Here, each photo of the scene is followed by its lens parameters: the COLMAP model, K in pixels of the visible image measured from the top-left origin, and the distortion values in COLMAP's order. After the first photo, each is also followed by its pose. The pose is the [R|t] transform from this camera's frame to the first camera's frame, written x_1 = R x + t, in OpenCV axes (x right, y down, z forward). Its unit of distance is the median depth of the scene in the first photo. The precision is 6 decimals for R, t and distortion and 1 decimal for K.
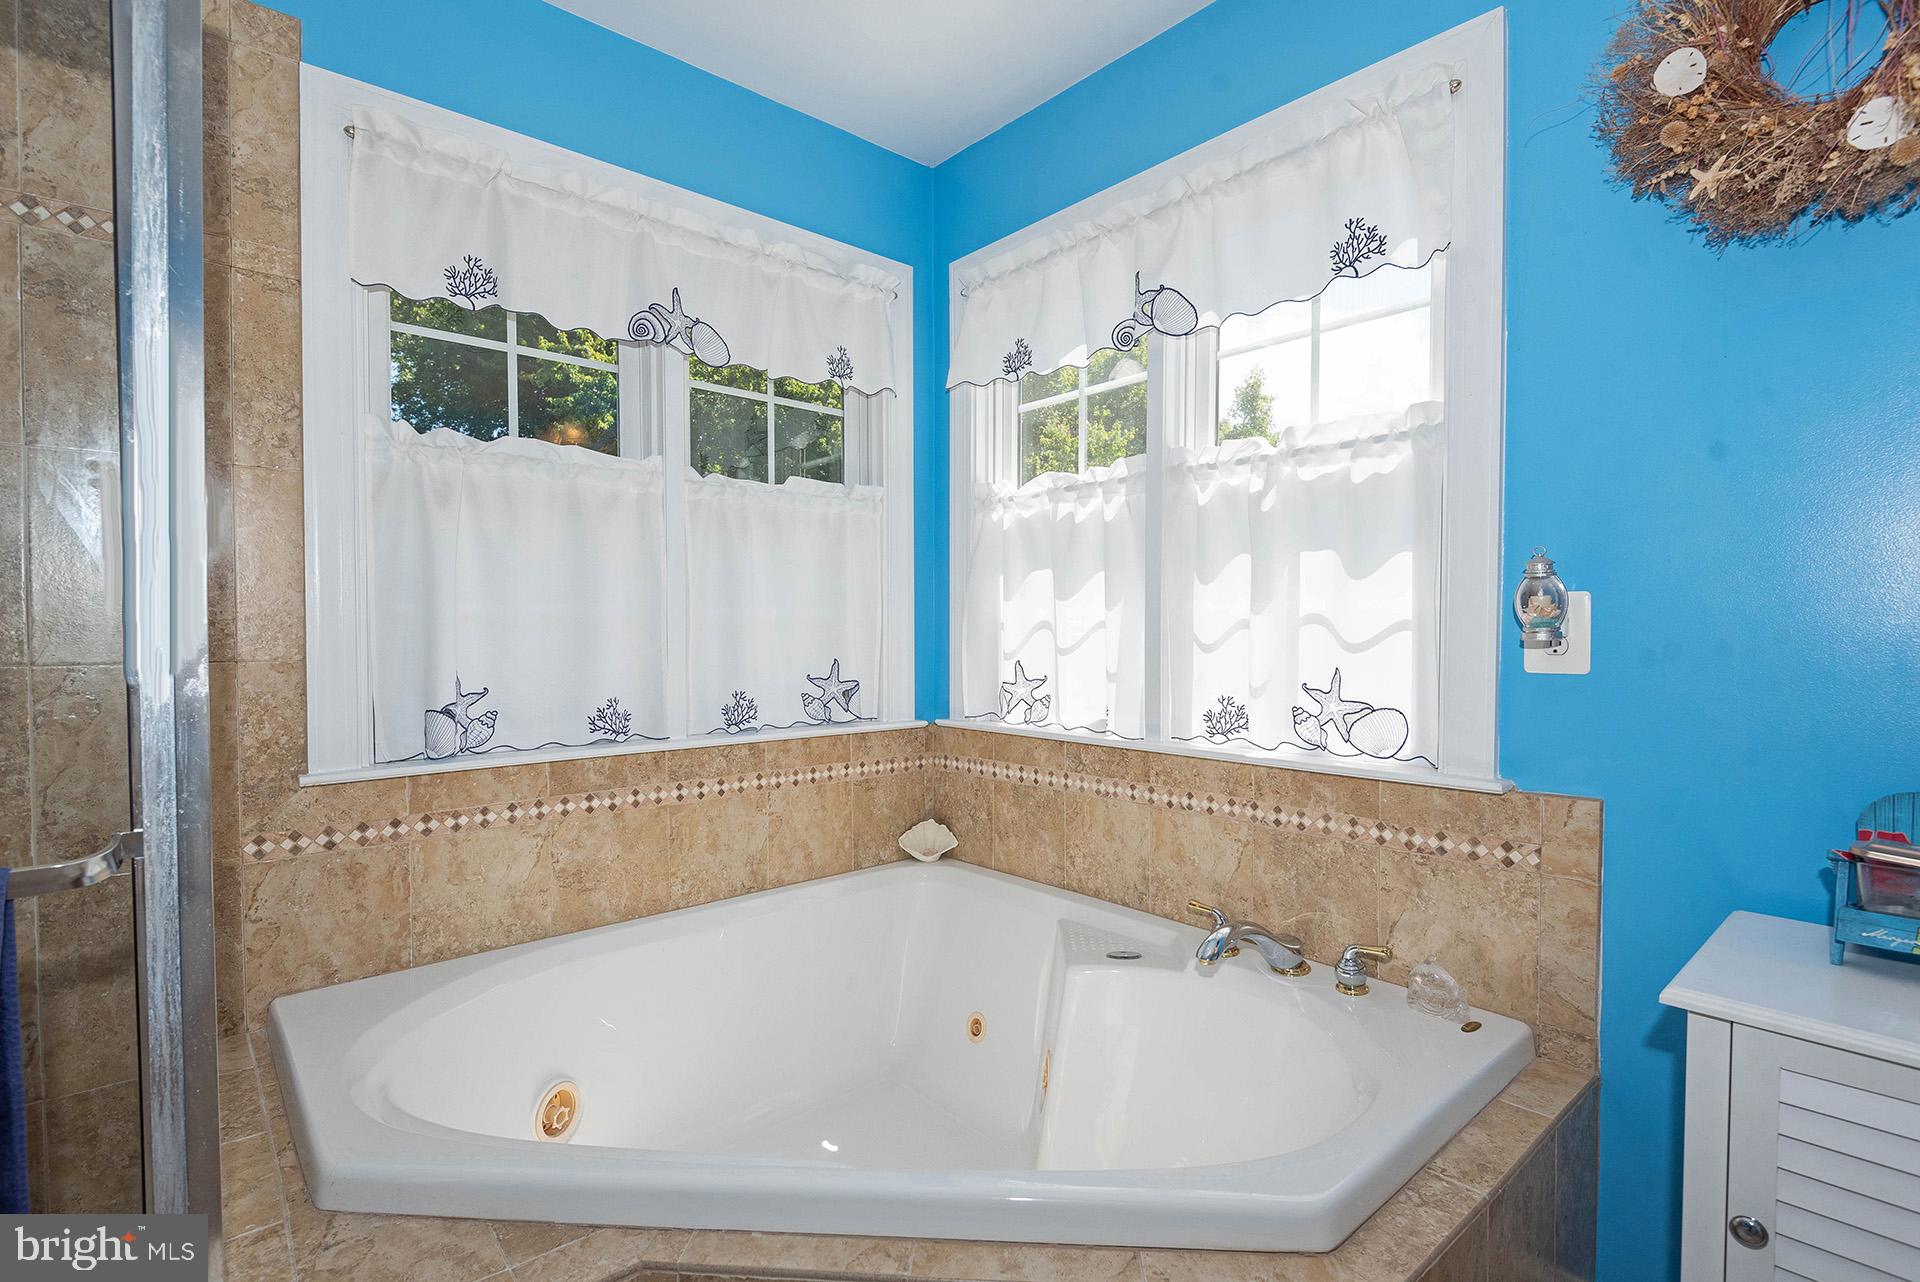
lens RADIAL K [[904.3, 0, 987.1], [0, 904.3, 669.1], [0, 0, 1]] dist [0.015505, -0.020057]
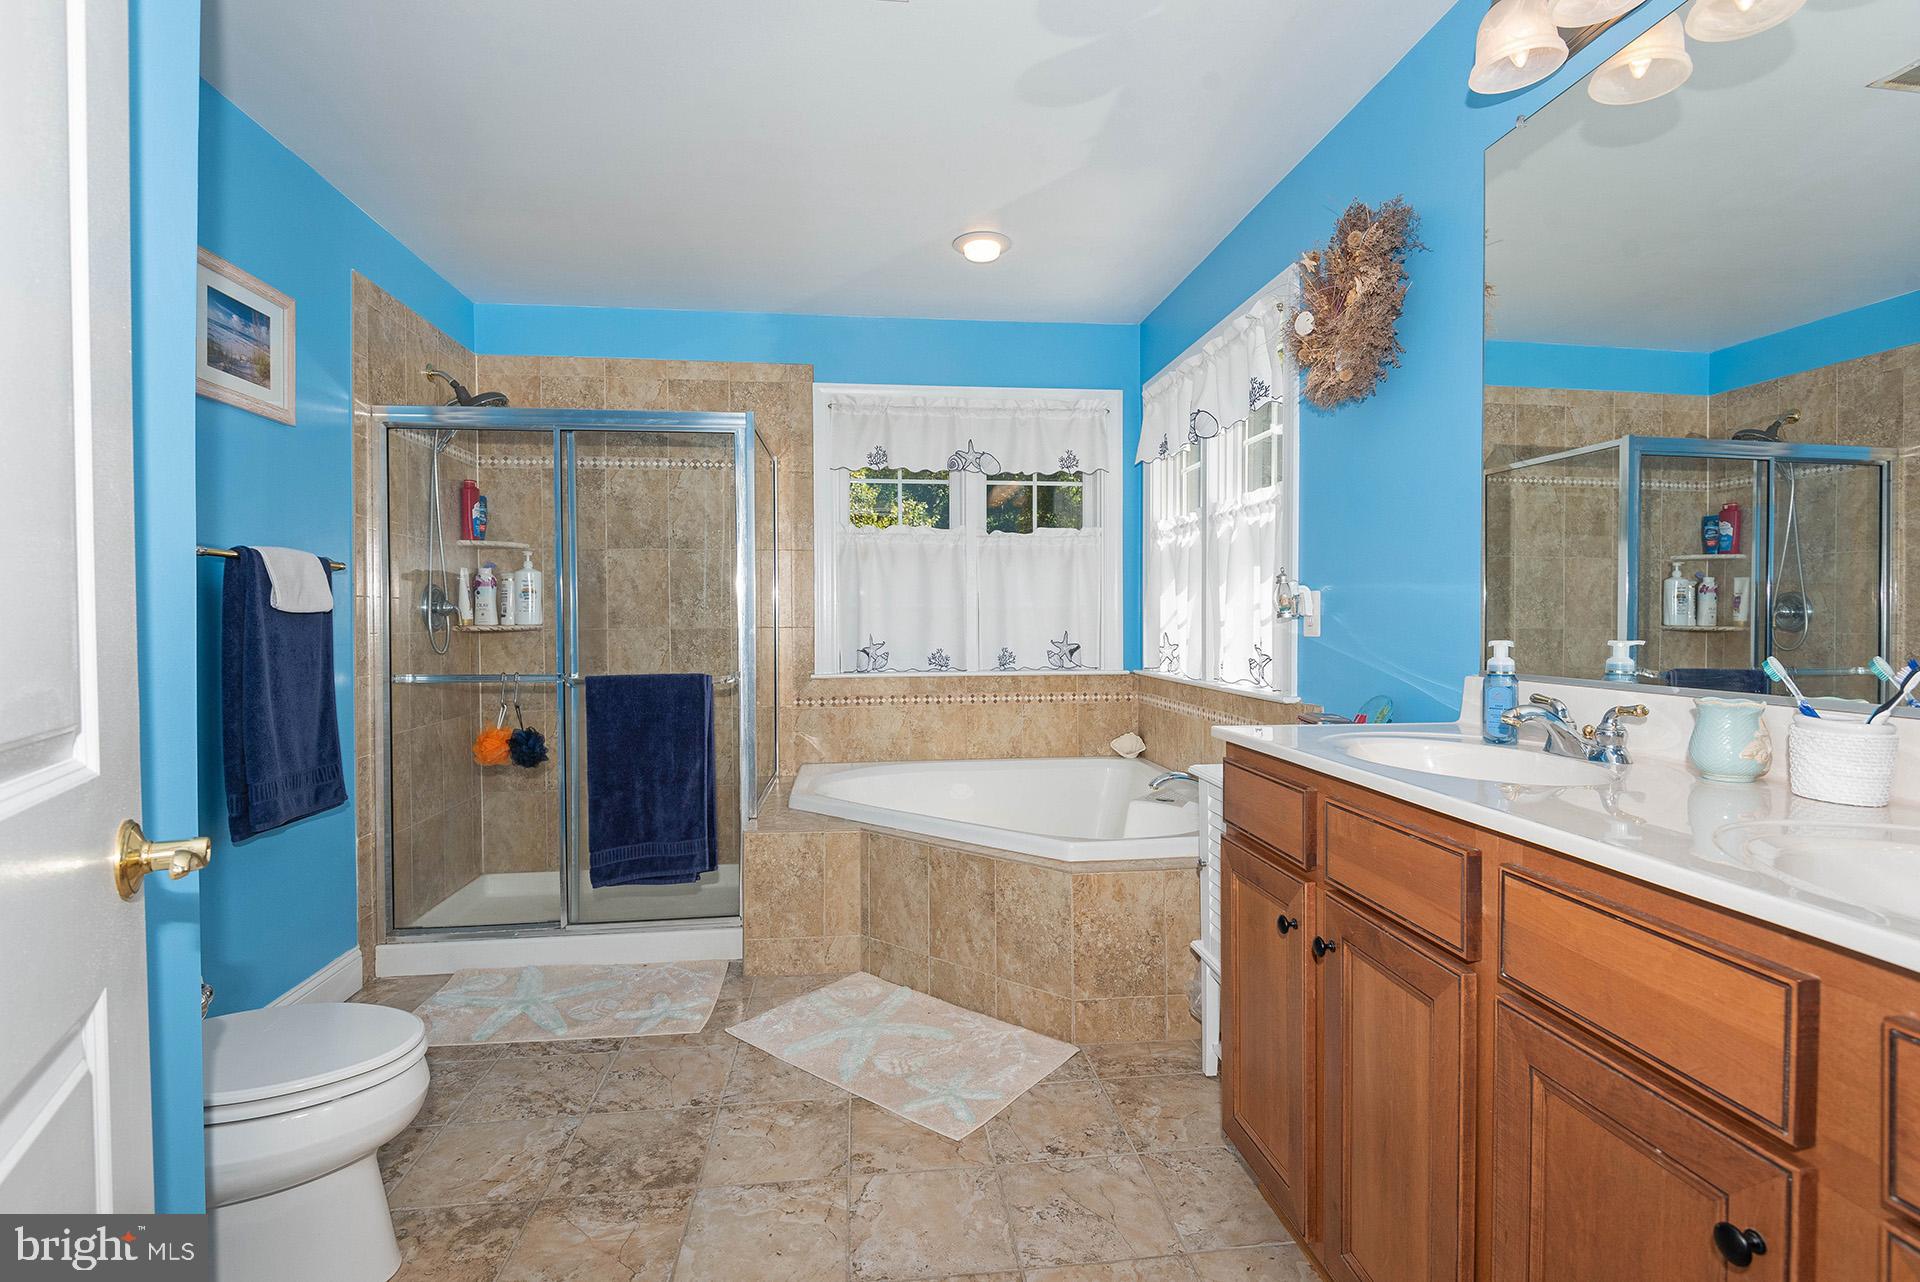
lens RADIAL K [[904.3, 0, 987.1], [0, 904.3, 669.1], [0, 0, 1]] dist [0.015505, -0.020057]
pose [[0.826983, 0.030374, -0.561406, 0.833541], [-0.021179, 0.999514, 0.022879, 0.030787], [0.561828, -0.007031, 0.827224, -0.626682]]
